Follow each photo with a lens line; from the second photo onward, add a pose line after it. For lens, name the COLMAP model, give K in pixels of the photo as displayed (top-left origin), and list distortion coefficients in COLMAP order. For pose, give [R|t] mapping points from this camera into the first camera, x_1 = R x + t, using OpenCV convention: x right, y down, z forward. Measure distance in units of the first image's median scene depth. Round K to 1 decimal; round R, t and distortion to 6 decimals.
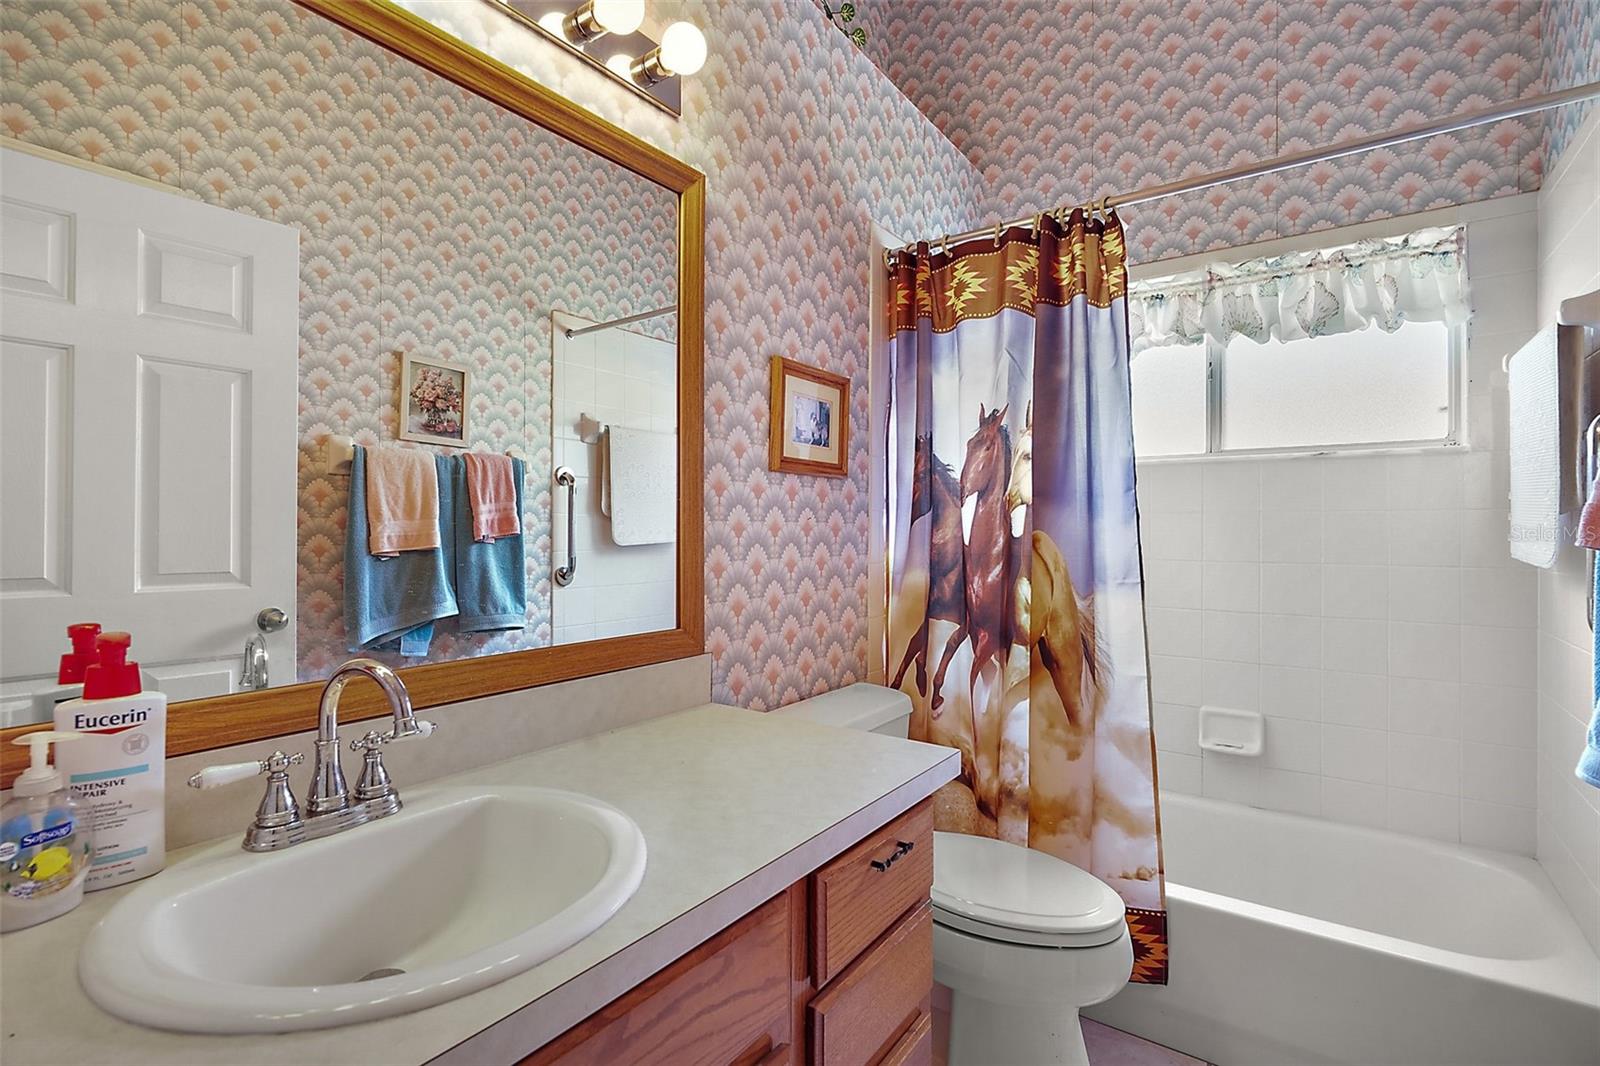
lens RADIAL K [[739.7, 0, 802.4], [0, 739.7, 529.7], [0, 0, 1]] dist [-0.008867, 0.000393]
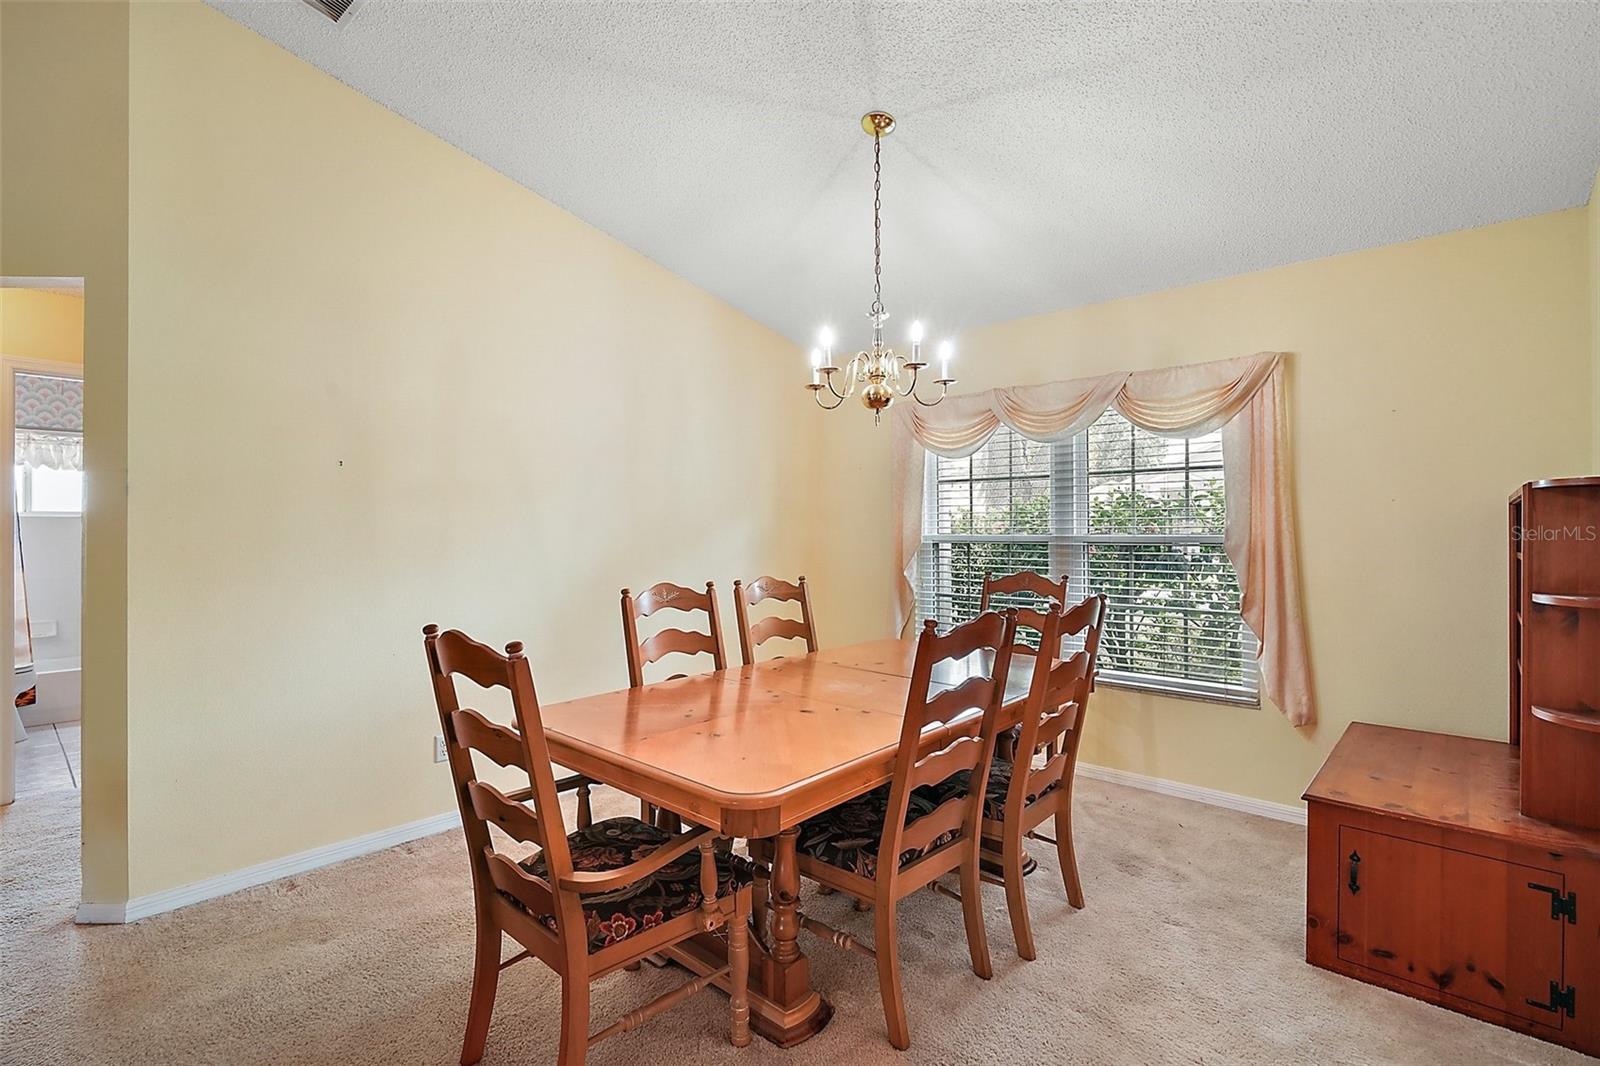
lens RADIAL K [[739.7, 0, 799.7], [0, 739.7, 531.6], [0, 0, 1]] dist [-0.008867, 0.000393]
pose [[0.118233, -0.005231, 0.992972, -1.518170], [0.002864, 0.999984, 0.004927, -0.050667], [-0.992982, 0.002261, 0.118246, -1.764569]]
